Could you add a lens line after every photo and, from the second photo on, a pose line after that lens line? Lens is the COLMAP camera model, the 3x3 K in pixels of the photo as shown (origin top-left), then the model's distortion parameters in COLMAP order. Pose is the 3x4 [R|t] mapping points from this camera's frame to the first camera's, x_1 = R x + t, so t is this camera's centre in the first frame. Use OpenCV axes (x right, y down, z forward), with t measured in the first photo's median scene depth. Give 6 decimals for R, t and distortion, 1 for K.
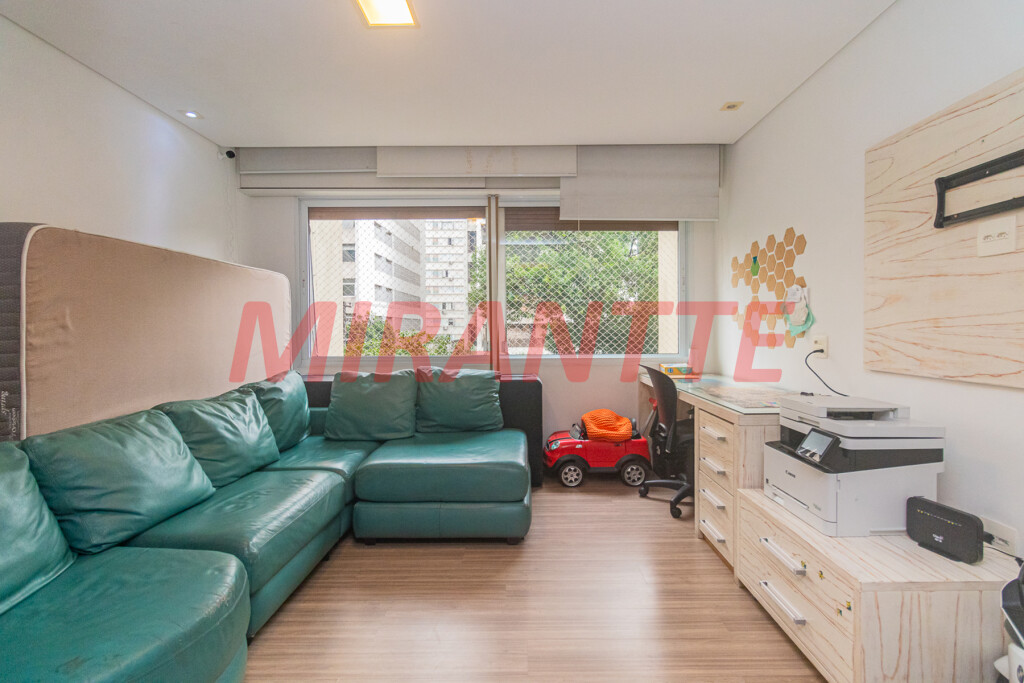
lens RADIAL K [[469.6, 0, 526.3], [0, 469.6, 333.4], [0, 0, 1]] dist [0.001412, -0.000049]
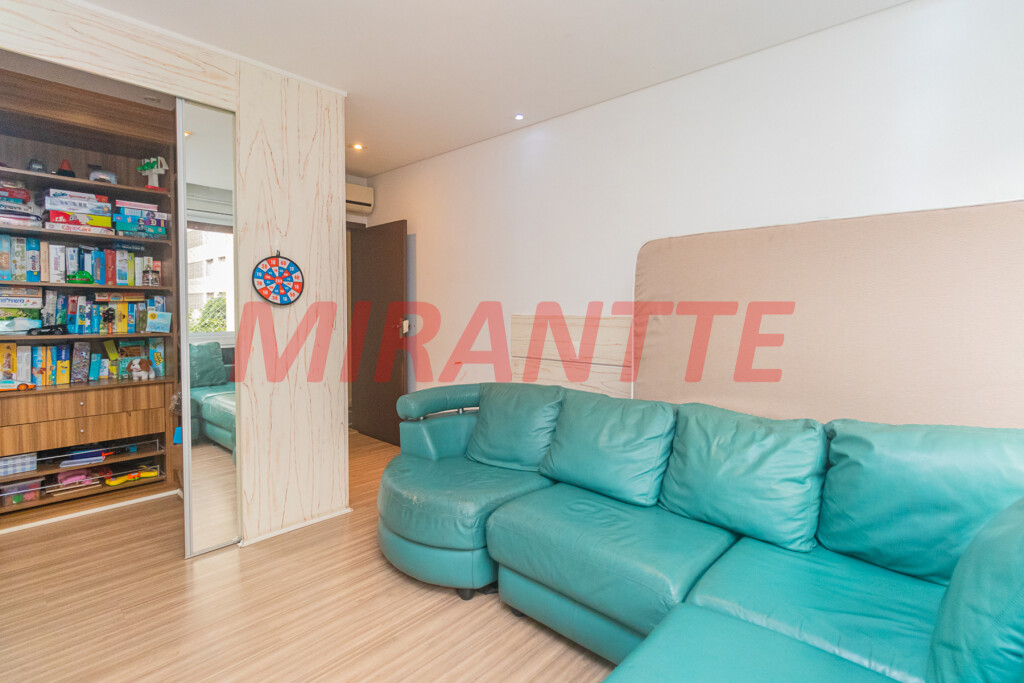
lens RADIAL K [[469.6, 0, 526.3], [0, 469.6, 333.4], [0, 0, 1]] dist [0.001412, -0.000049]
pose [[-0.661931, 0.034077, -0.748790, 0.141126], [0.000179, 0.998973, 0.045304, -0.033512], [0.749565, 0.029854, -0.661257, 1.188167]]
